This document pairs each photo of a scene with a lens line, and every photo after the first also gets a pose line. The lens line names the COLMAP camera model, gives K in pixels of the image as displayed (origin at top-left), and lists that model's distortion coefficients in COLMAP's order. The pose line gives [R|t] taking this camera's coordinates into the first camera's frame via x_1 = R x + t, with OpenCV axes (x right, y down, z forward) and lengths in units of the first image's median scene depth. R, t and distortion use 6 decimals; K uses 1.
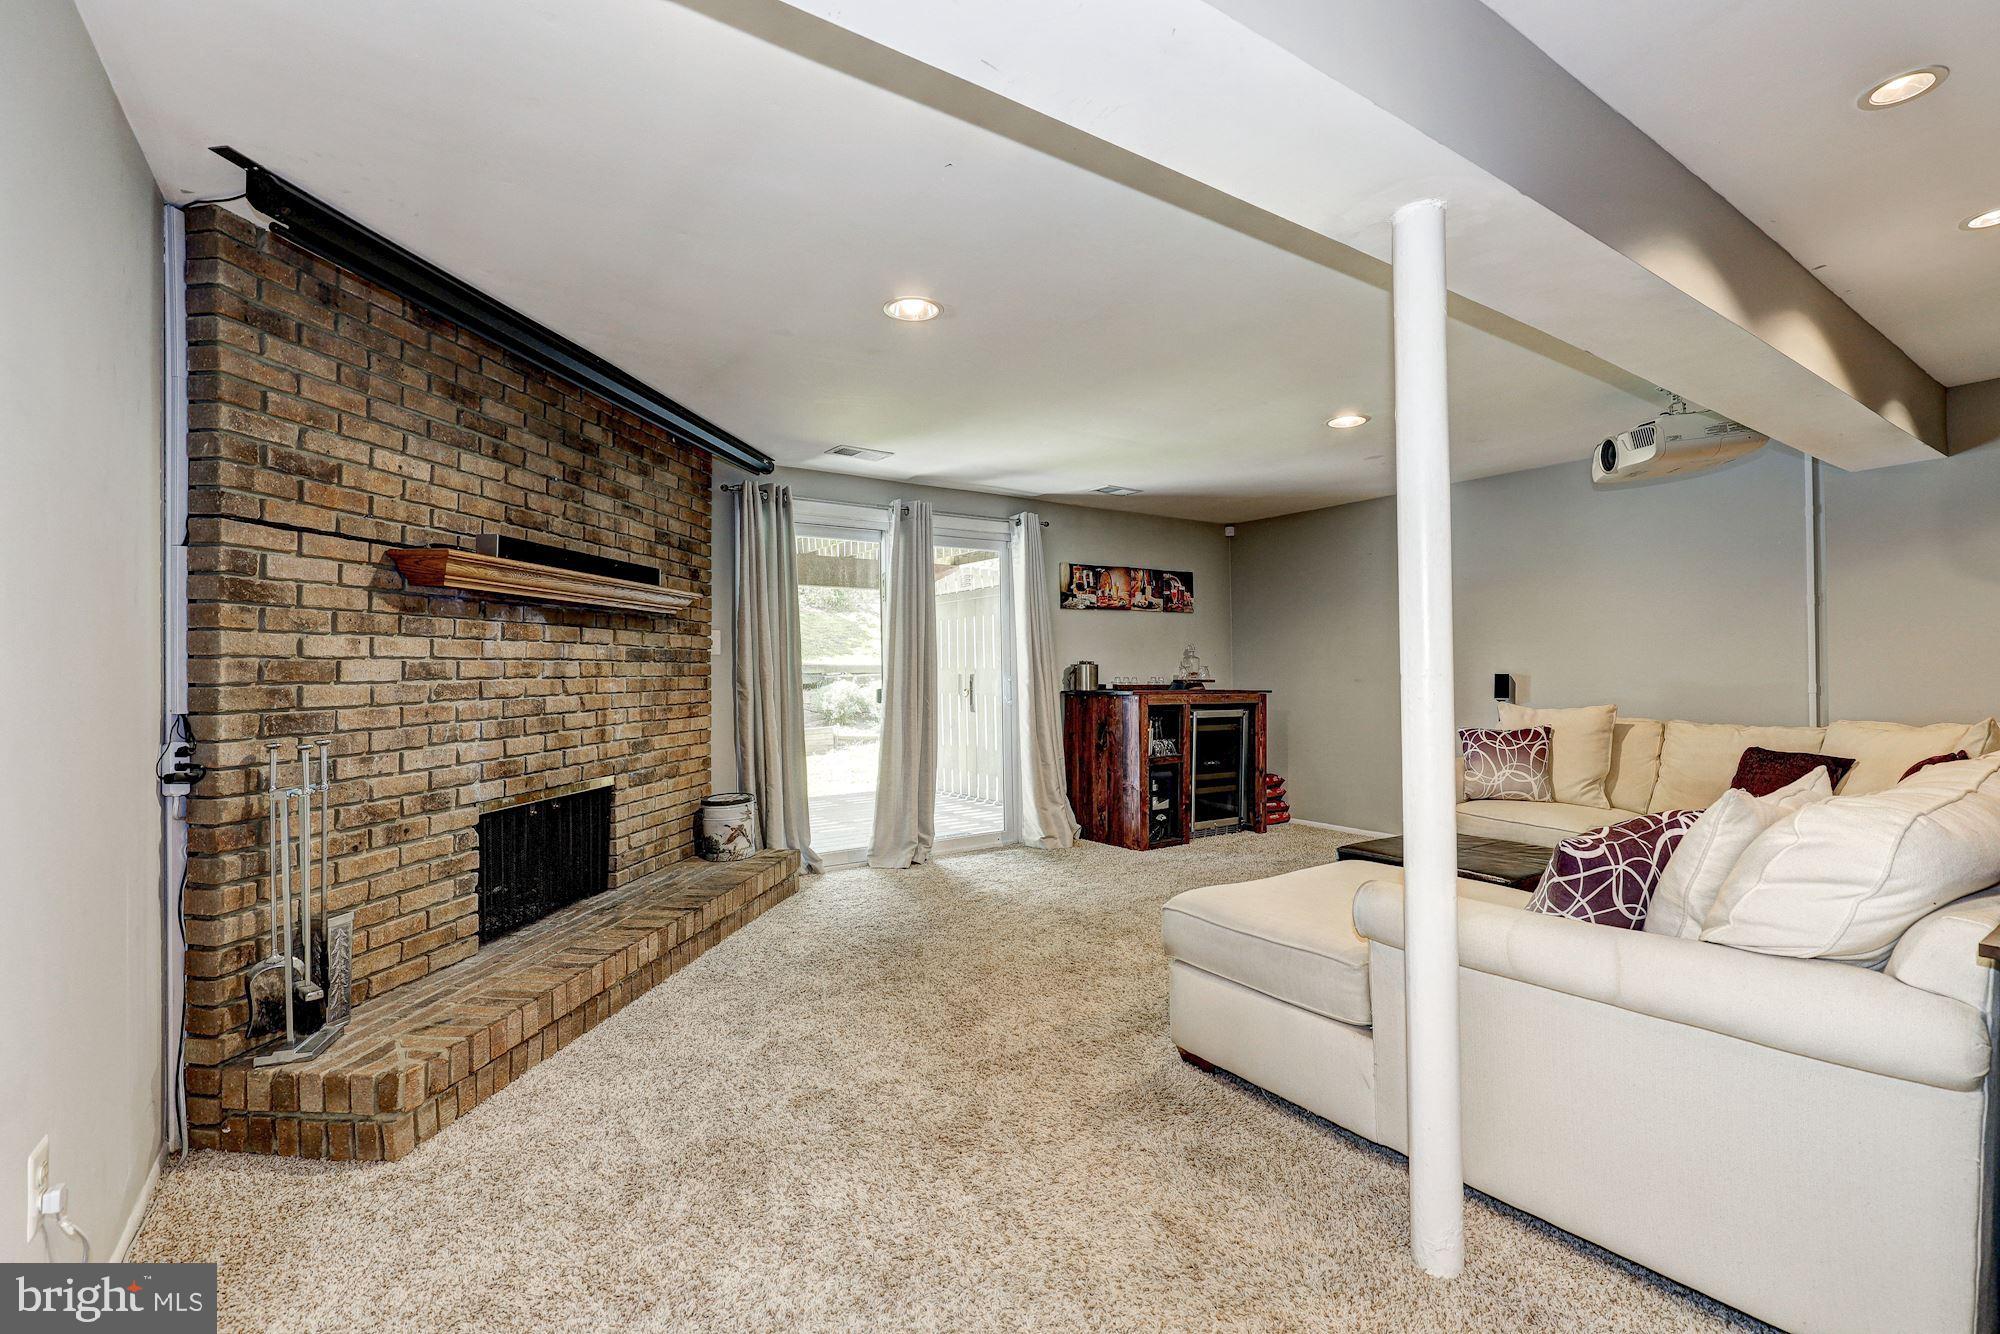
lens RADIAL K [[900.1, 0, 992.6], [0, 900.1, 667.0], [0, 0, 1]] dist [0.000146, 0.000683]
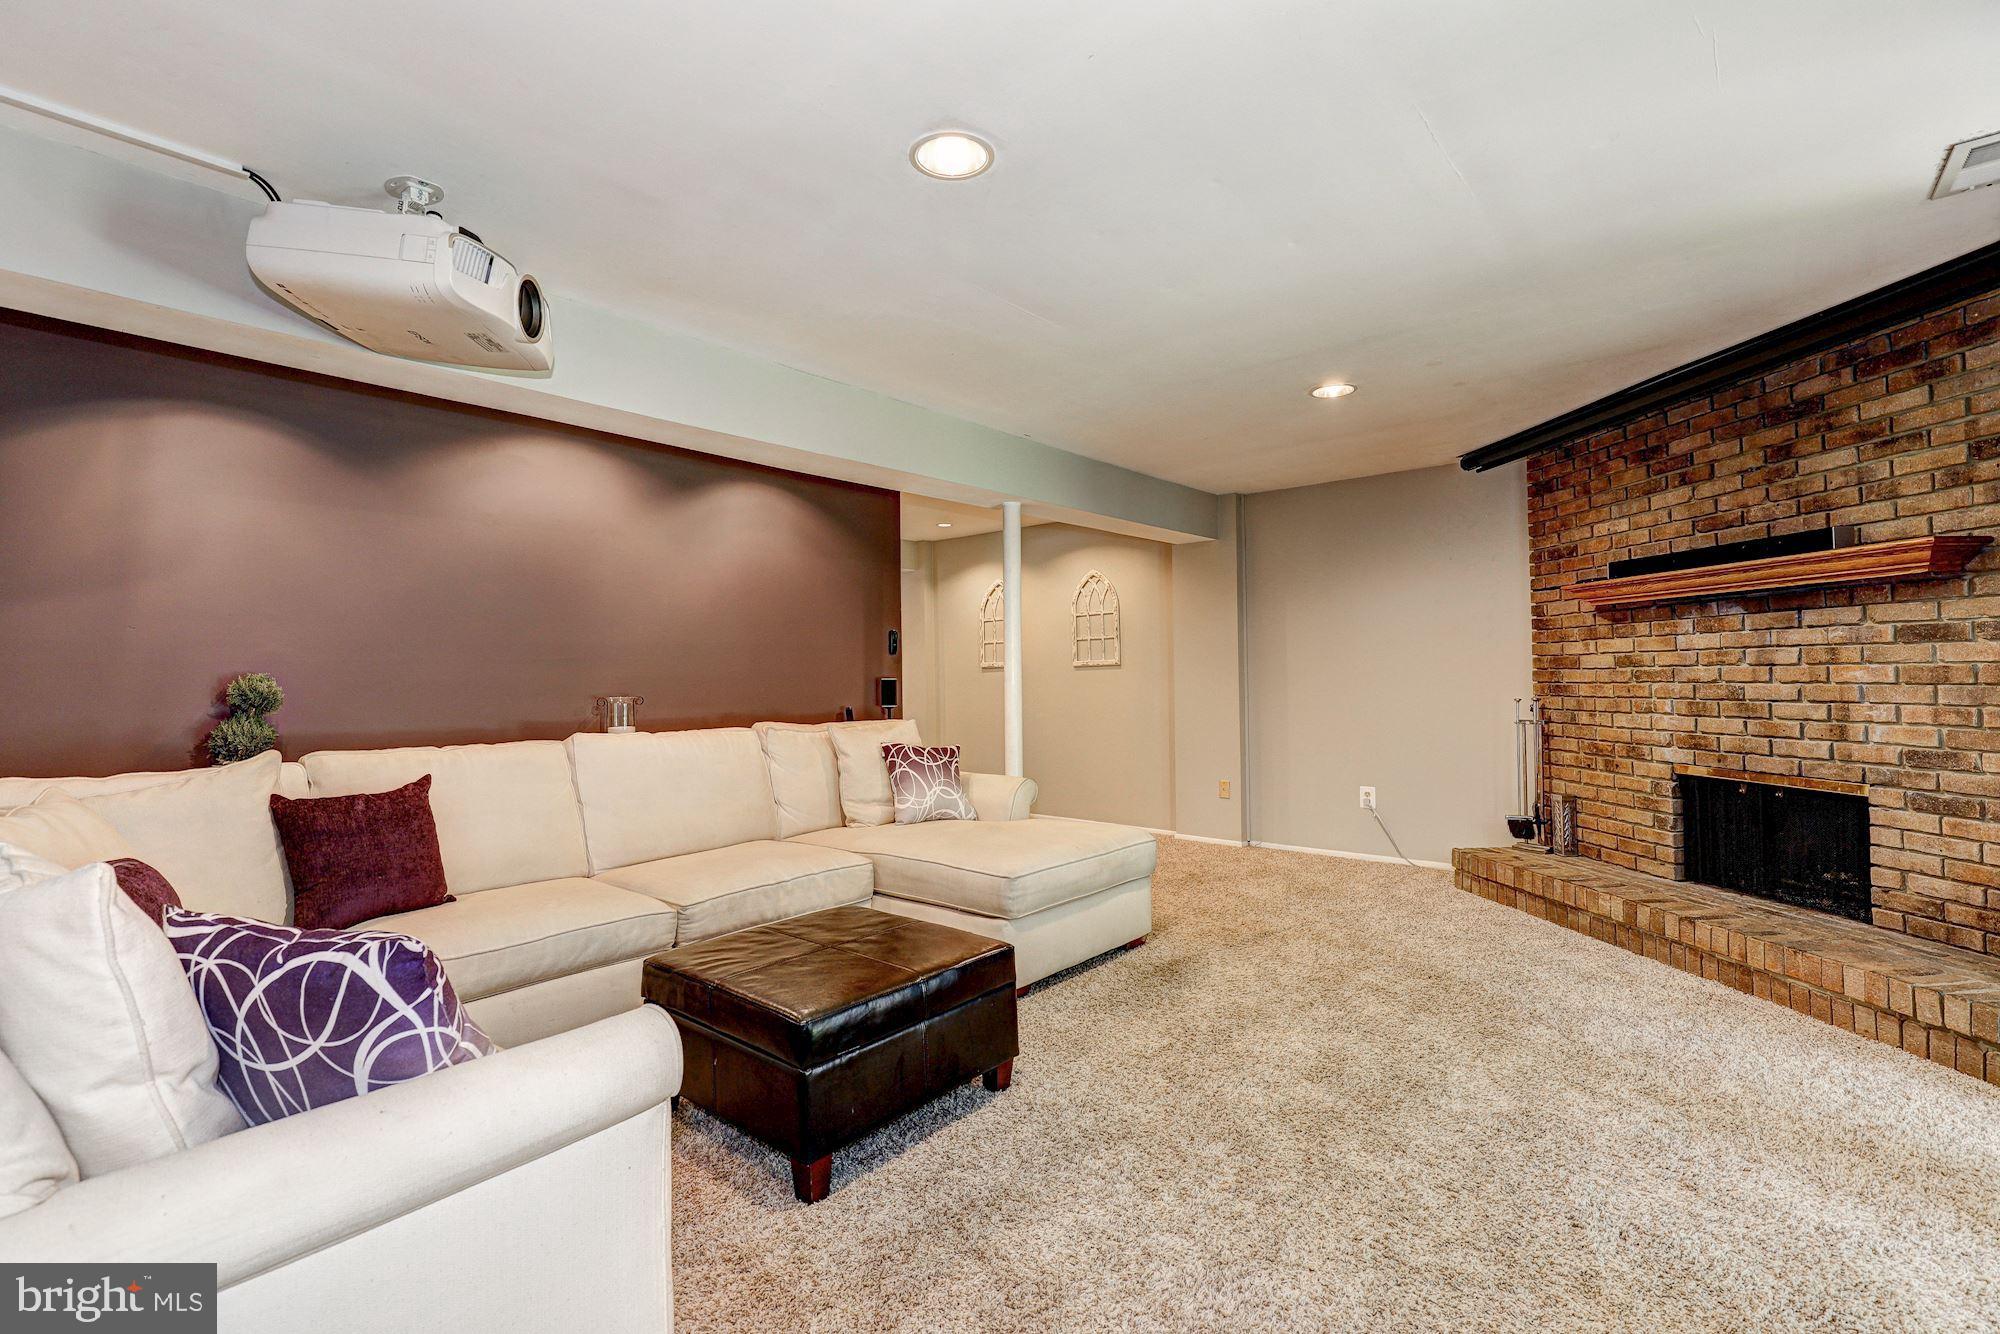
lens RADIAL K [[900.1, 0, 1005.7], [0, 900.1, 668.5], [0, 0, 1]] dist [0.000146, 0.000683]
pose [[-0.962851, 0.024183, -0.268949, 0.690329], [0.027566, 0.999581, -0.008808, 0.001607], [0.268624, -0.015895, -0.963114, 2.004371]]
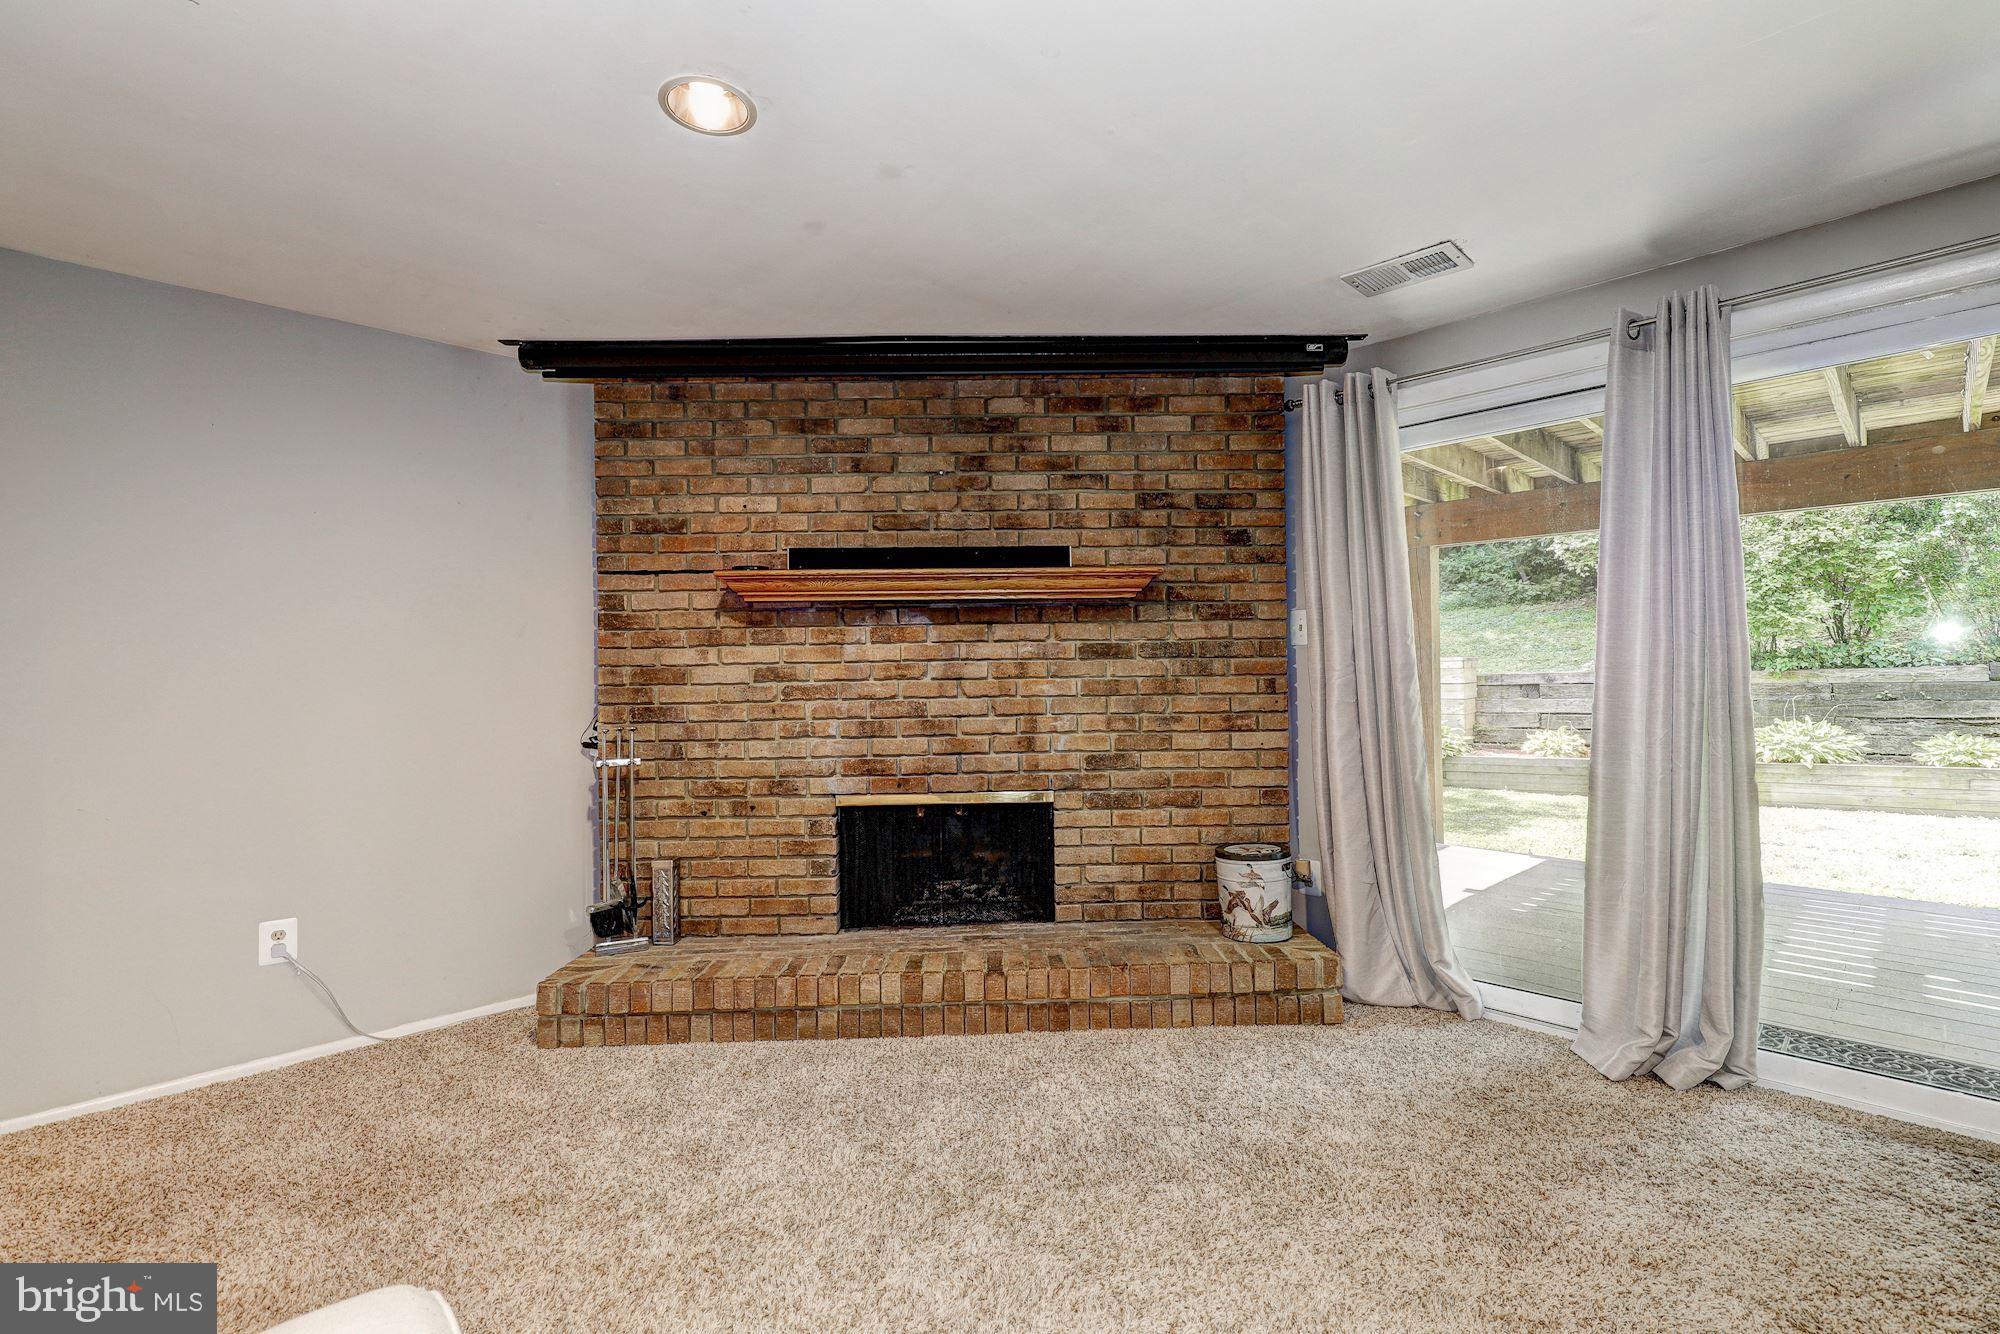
lens RADIAL K [[900.1, 0, 1011.1], [0, 900.1, 661.7], [0, 0, 1]] dist [0.000146, 0.000683]
pose [[0.179729, -0.005755, -0.983699, 0.541410], [0.016682, 0.999857, -0.002801, -0.003251], [0.983575, -0.015907, 0.179799, 1.027579]]
